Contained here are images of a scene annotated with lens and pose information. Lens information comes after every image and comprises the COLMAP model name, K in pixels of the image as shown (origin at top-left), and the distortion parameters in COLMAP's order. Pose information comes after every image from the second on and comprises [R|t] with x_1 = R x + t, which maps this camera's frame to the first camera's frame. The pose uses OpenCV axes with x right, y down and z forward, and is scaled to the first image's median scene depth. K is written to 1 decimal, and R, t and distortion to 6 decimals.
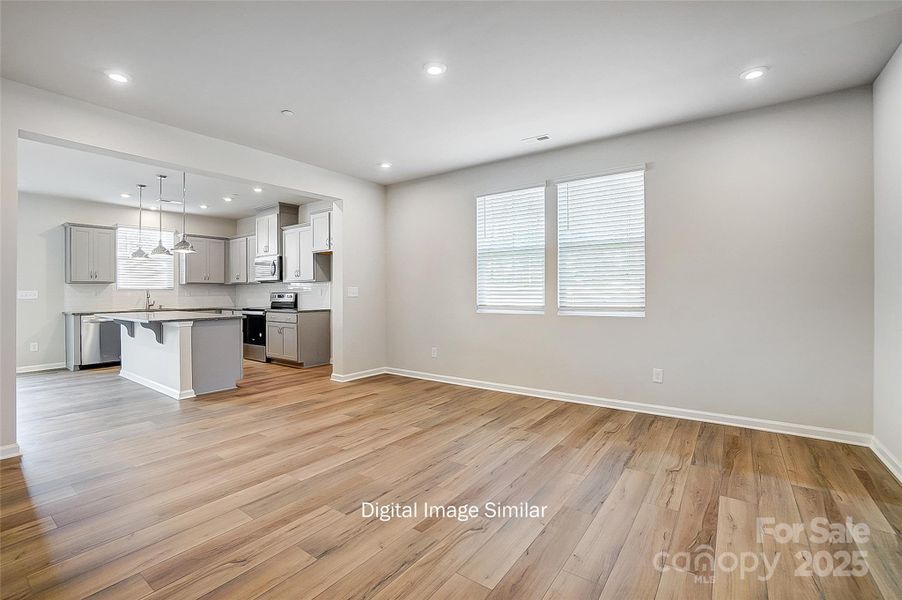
lens RADIAL K [[405.2, 0, 442.1], [0, 405.2, 297.2], [0, 0, 1]] dist [-0.036390, 0.000891]
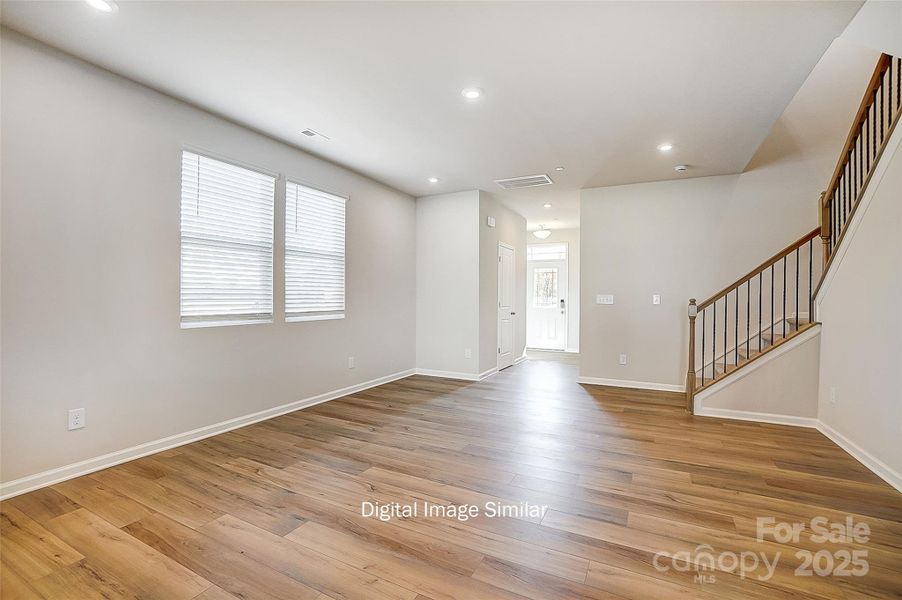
lens RADIAL K [[405.2, 0, 446.5], [0, 405.2, 299.4], [0, 0, 1]] dist [-0.036390, 0.000891]
pose [[-0.156266, 0.002772, 0.987711, -0.775001], [0.007848, 0.999968, -0.001565, -0.003557], [-0.987684, 0.007507, -0.156283, 0.877807]]
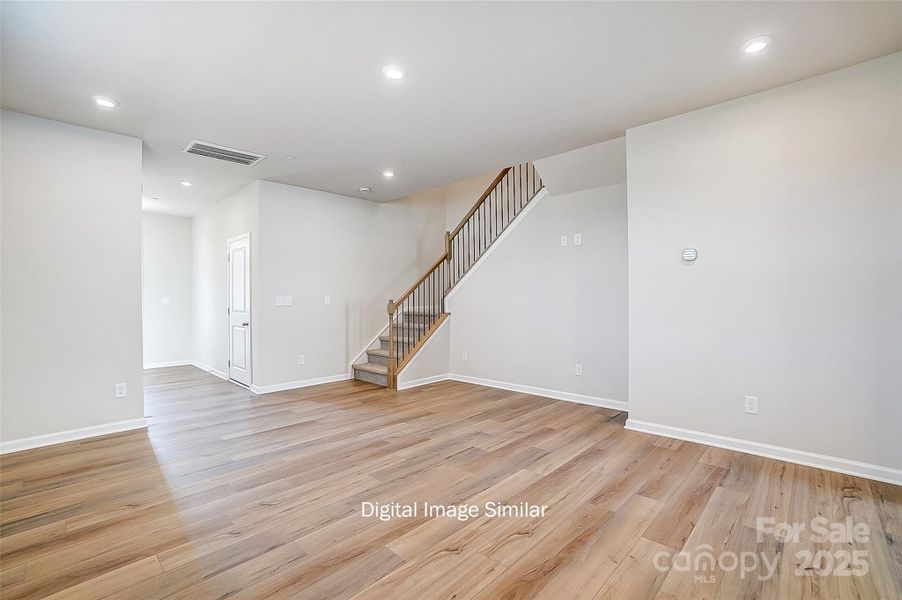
lens RADIAL K [[402.4, 0, 449.5], [0, 402.4, 295.7], [0, 0, 1]] dist [-0.036357, 0.000002]
pose [[-0.992226, 0.013738, 0.123690, -0.188934], [0.014884, 0.999854, 0.008347, -0.022493], [-0.123557, 0.010123, -0.992286, 1.376160]]
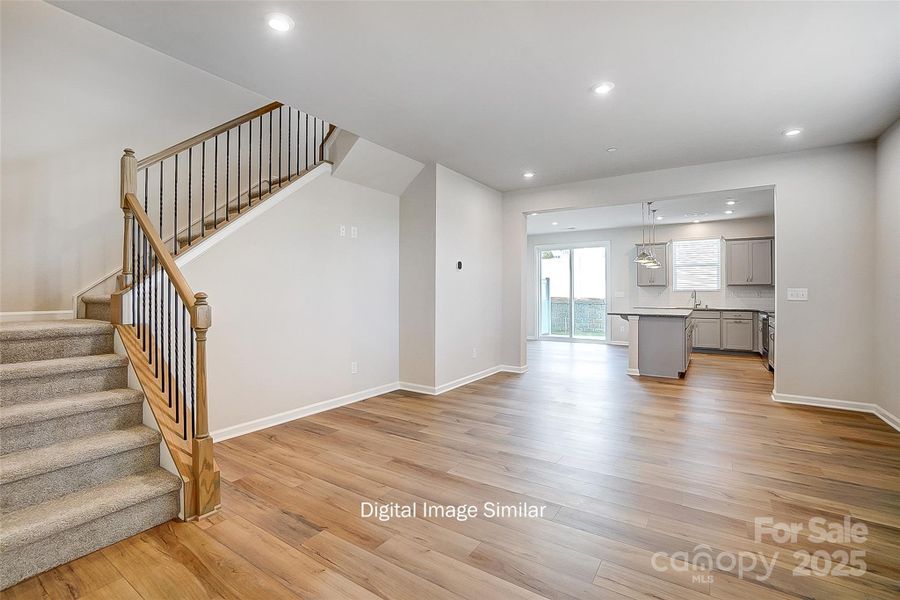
lens RADIAL K [[404.3, 0, 445.4], [0, 404.3, 296.4], [0, 0, 1]] dist [-0.036390, 0.000891]
pose [[0.044528, 0.010710, -0.998951, 0.728424], [-0.015592, 0.999828, 0.010024, -0.006482], [0.998886, 0.015129, 0.044687, 0.370897]]
